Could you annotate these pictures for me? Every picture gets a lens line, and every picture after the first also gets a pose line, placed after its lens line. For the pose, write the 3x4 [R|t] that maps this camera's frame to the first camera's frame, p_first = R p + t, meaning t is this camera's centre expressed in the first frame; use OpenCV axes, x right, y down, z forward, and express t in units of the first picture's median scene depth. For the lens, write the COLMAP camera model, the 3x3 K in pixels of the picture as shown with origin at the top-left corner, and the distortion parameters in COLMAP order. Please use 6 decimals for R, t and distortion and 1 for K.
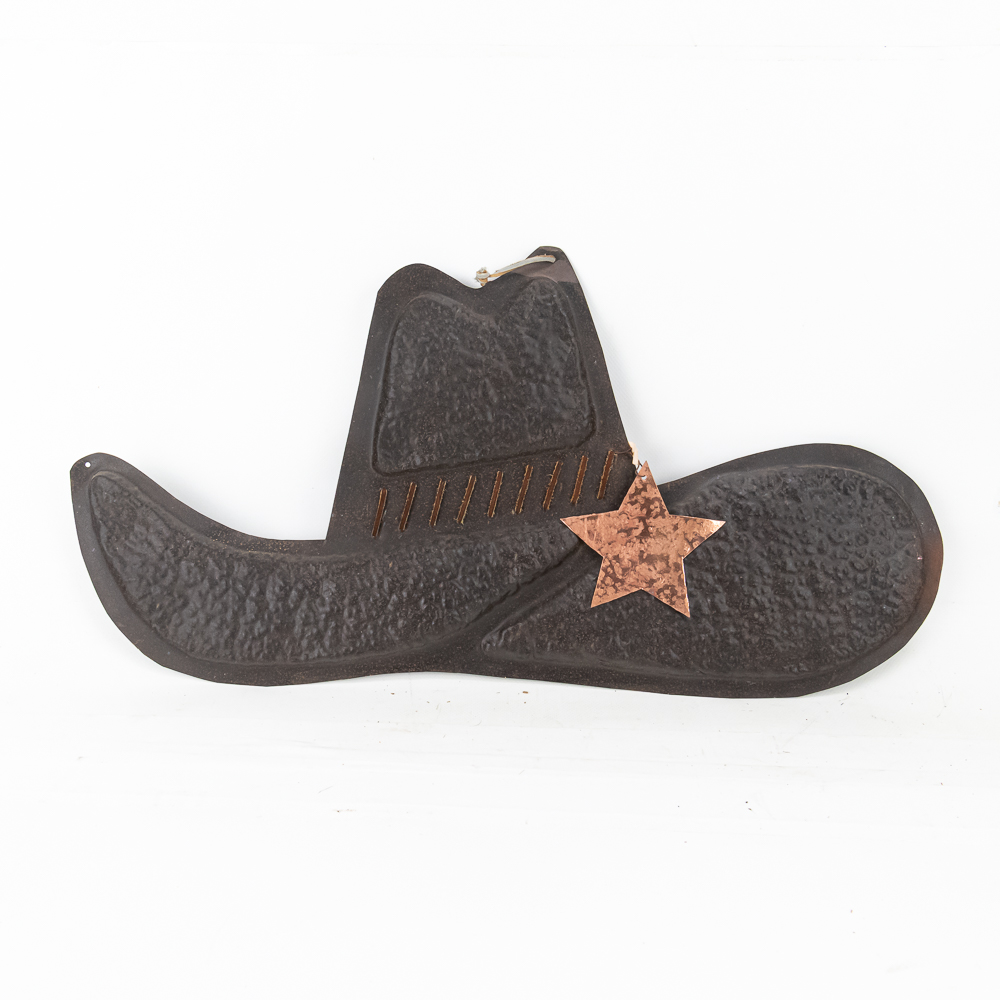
lens RADIAL K [[1151.9, 0, 496.2], [0, 1151.9, 504.9], [0, 0, 1]] dist [0.017439, 0.000000]
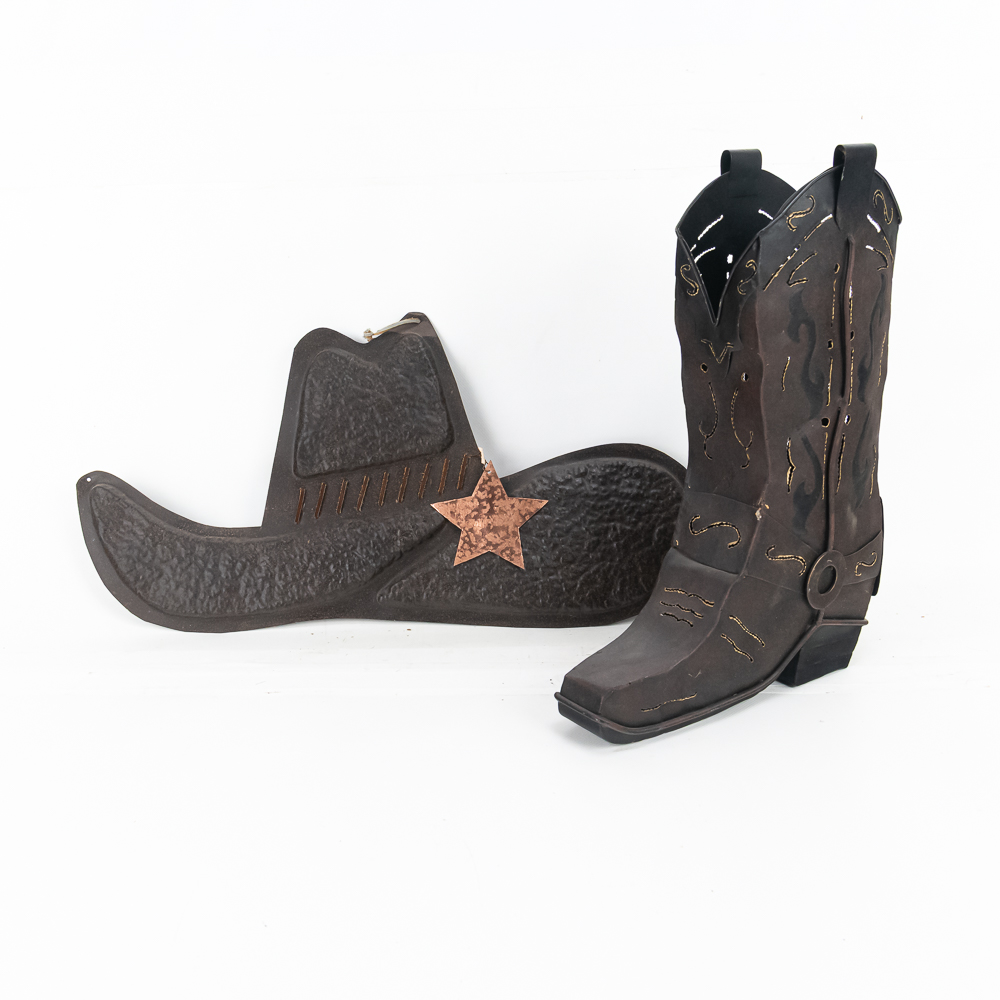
lens RADIAL K [[1309.4, 0, 503.2], [0, 1309.4, 497.5], [0, 0, 1]] dist [0.025997, 0.000000]
pose [[0.999115, -0.041925, 0.003526, 0.139127], [0.042066, 0.993930, -0.101655, 0.169392], [0.000757, 0.101714, 0.994813, -0.573684]]
